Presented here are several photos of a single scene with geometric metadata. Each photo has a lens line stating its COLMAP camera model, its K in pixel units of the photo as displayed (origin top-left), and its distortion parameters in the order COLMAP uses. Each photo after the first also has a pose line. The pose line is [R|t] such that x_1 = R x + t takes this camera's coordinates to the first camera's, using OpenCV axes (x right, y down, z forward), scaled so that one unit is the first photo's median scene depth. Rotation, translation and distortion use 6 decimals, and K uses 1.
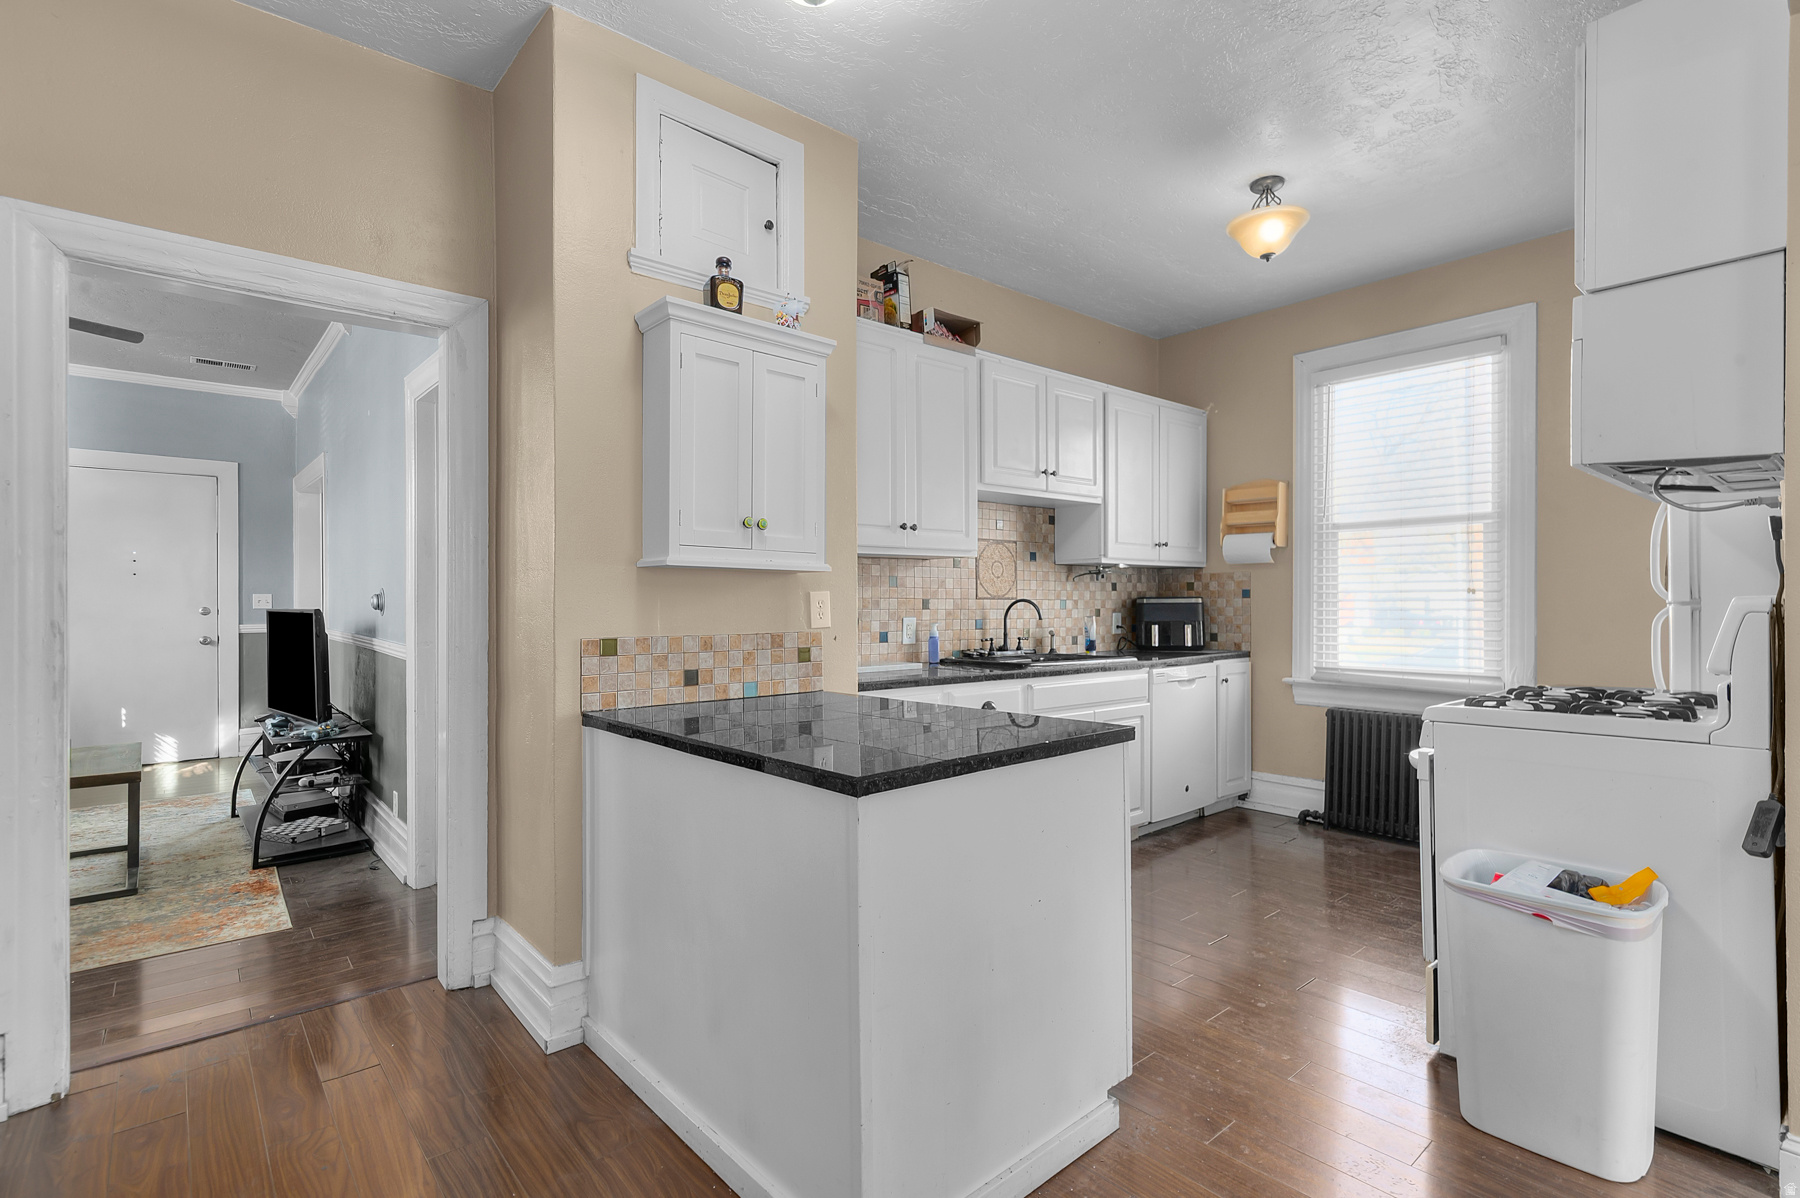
lens RADIAL K [[835.8, 0, 900.0], [0, 835.8, 599.0], [0, 0, 1]] dist [-0.000182, -0.000287]
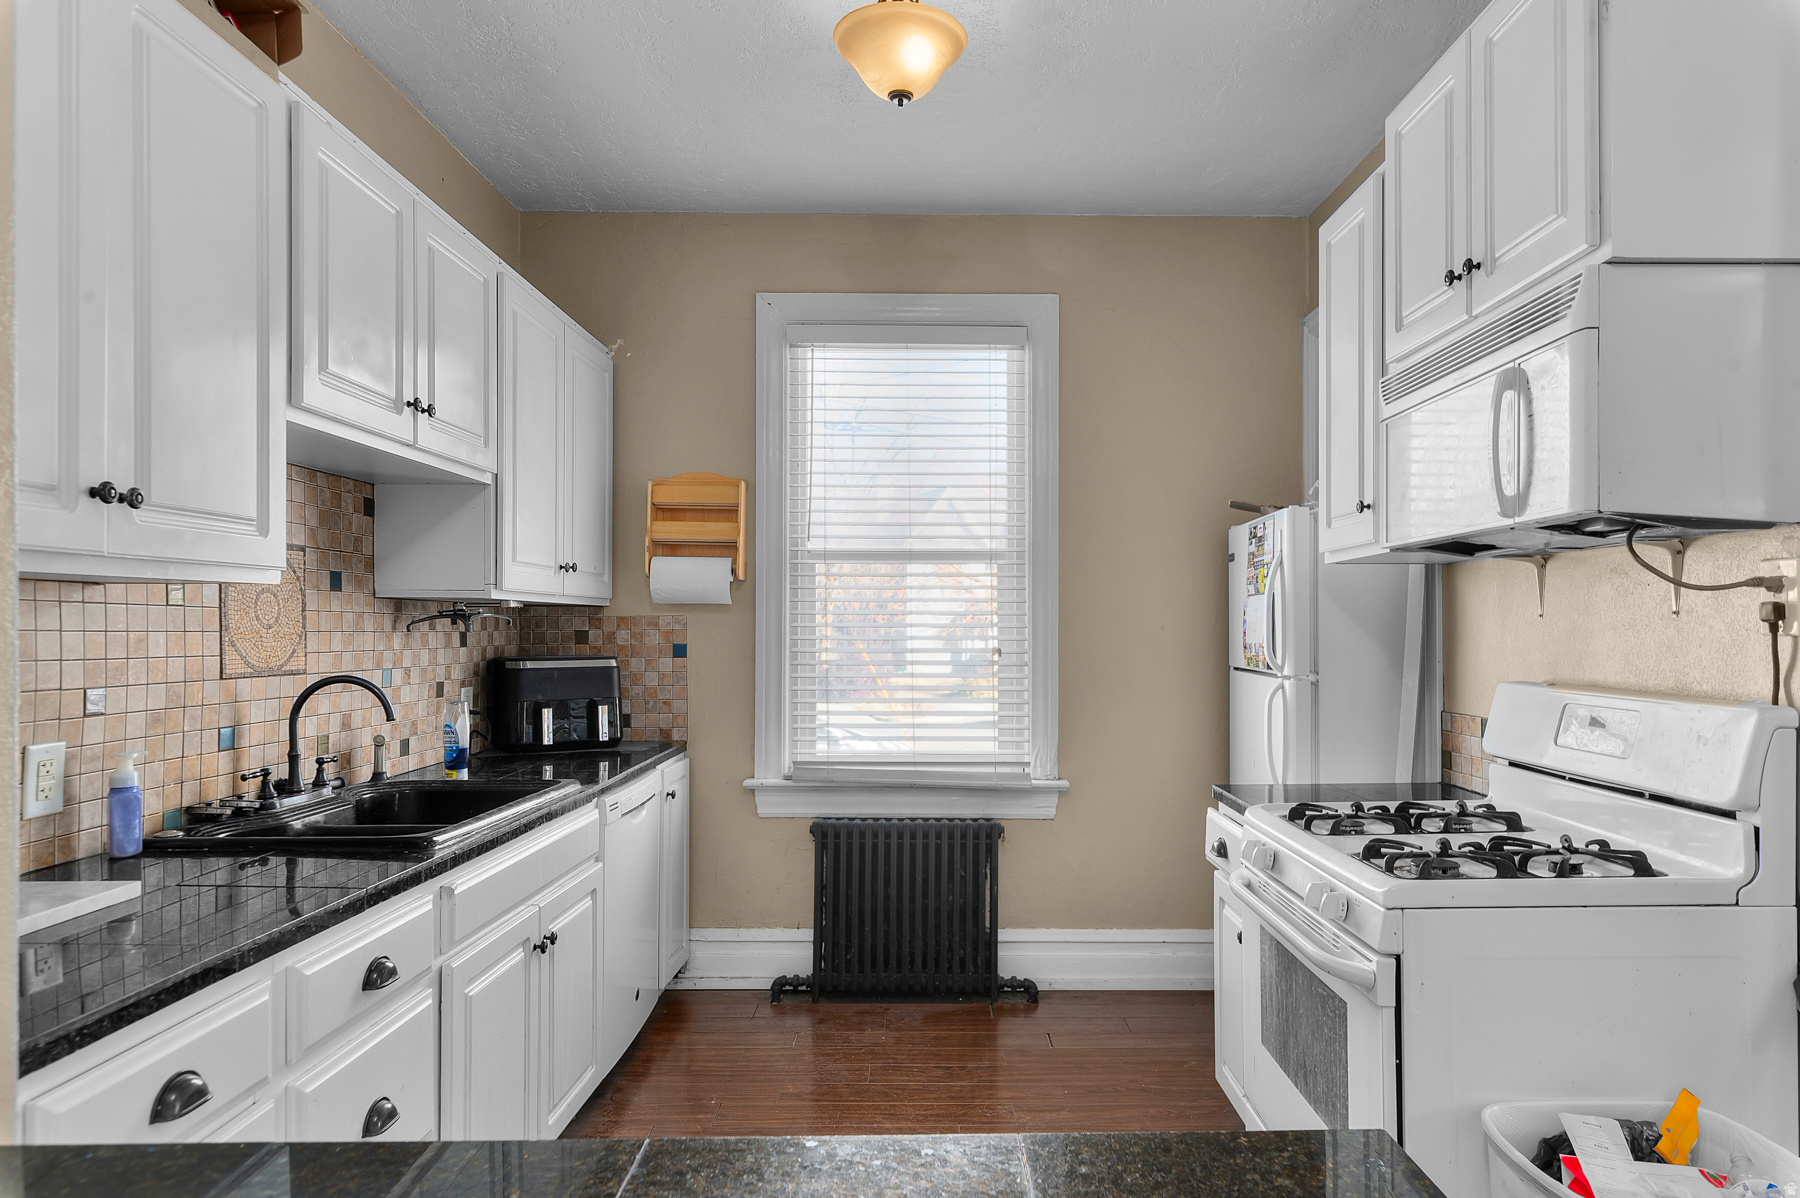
lens RADIAL K [[1039.5, 0, 908.5], [0, 1039.5, 626.9], [0, 0, 1]] dist [-0.003660, -0.001529]
pose [[0.641051, 0.002898, 0.767493, -0.085484], [-0.005879, 0.999982, 0.001134, -0.028119], [-0.767476, -0.005240, 0.641056, 0.386067]]
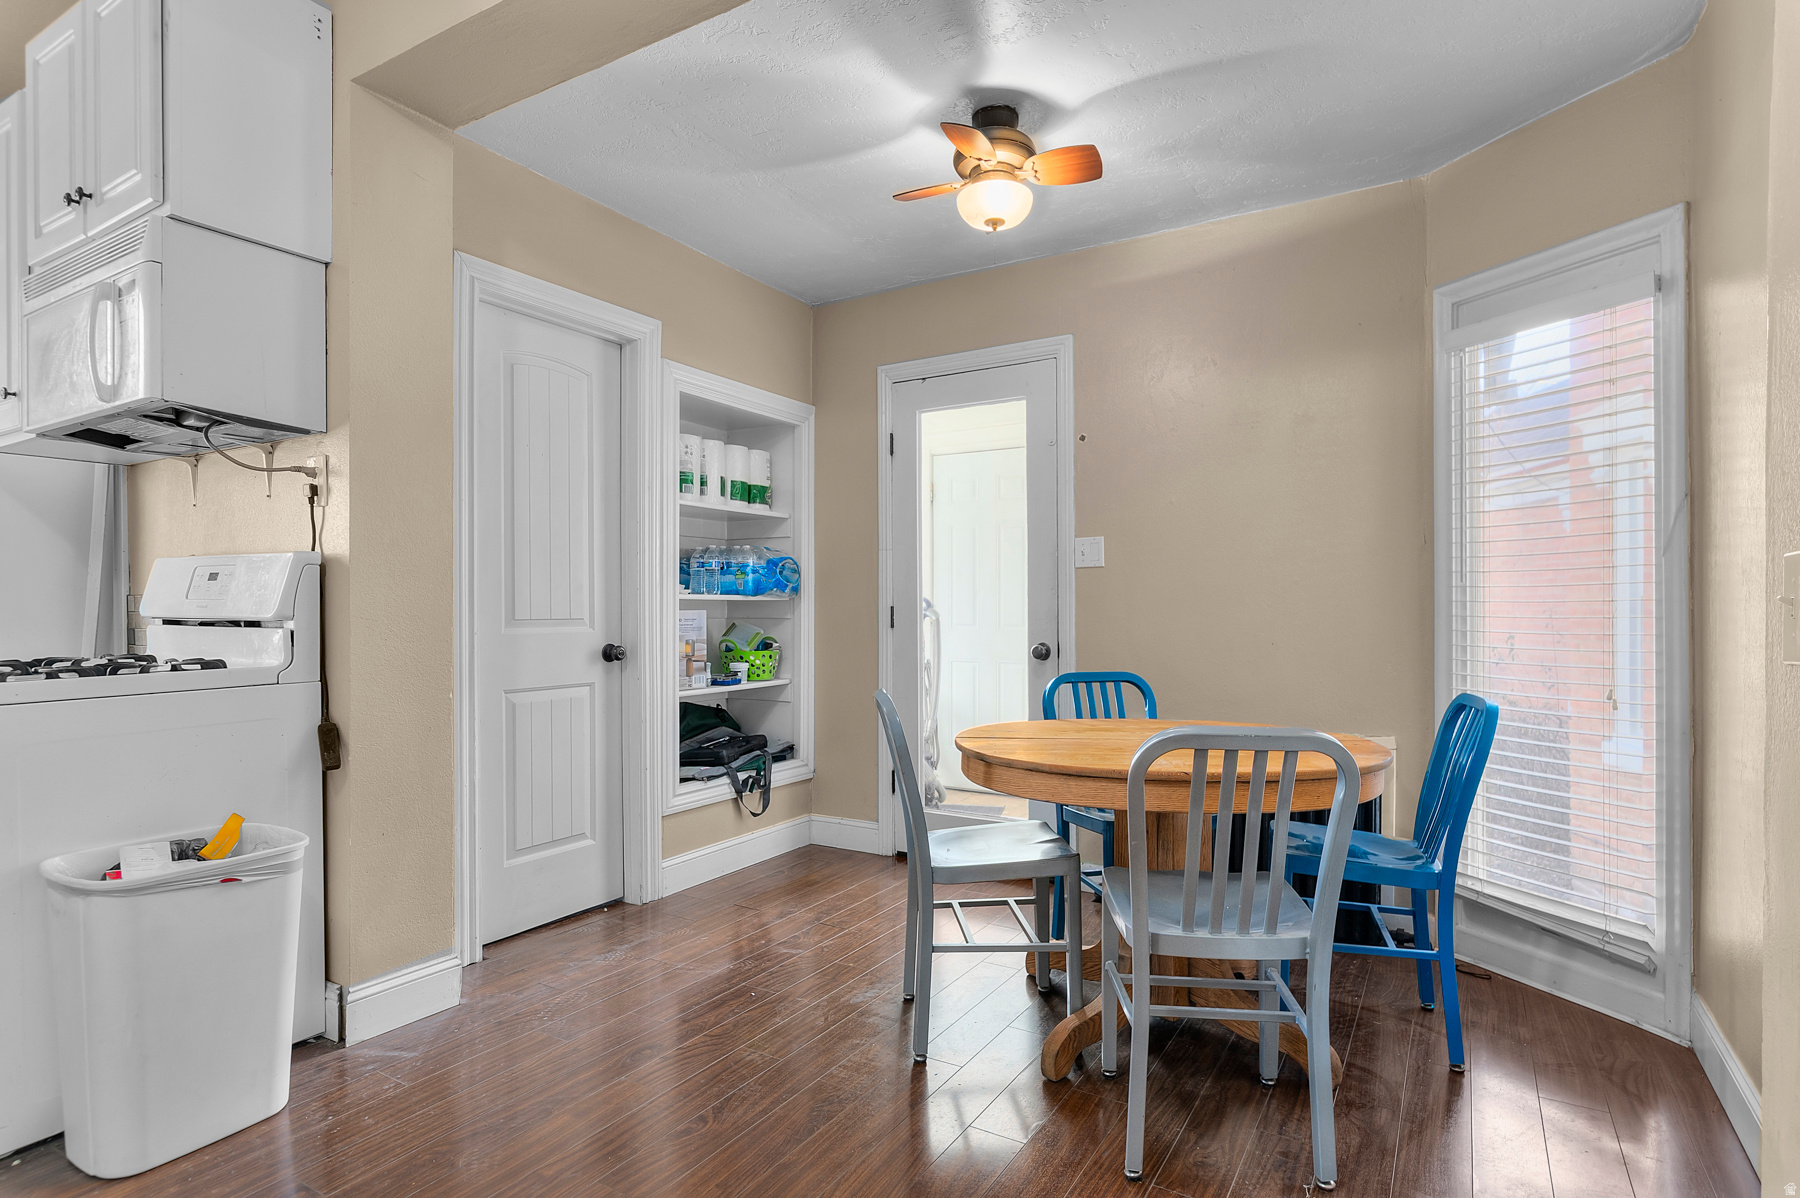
lens RADIAL K [[945.4, 0, 900.0], [0, 945.4, 599.0], [0, 0, 1]] dist [0.025197, 0.000217]
pose [[-0.303395, 0.008062, 0.952831, -0.191016], [0.000503, 0.999965, -0.008300, 0.029043], [-0.952865, -0.002039, -0.303389, 0.237424]]
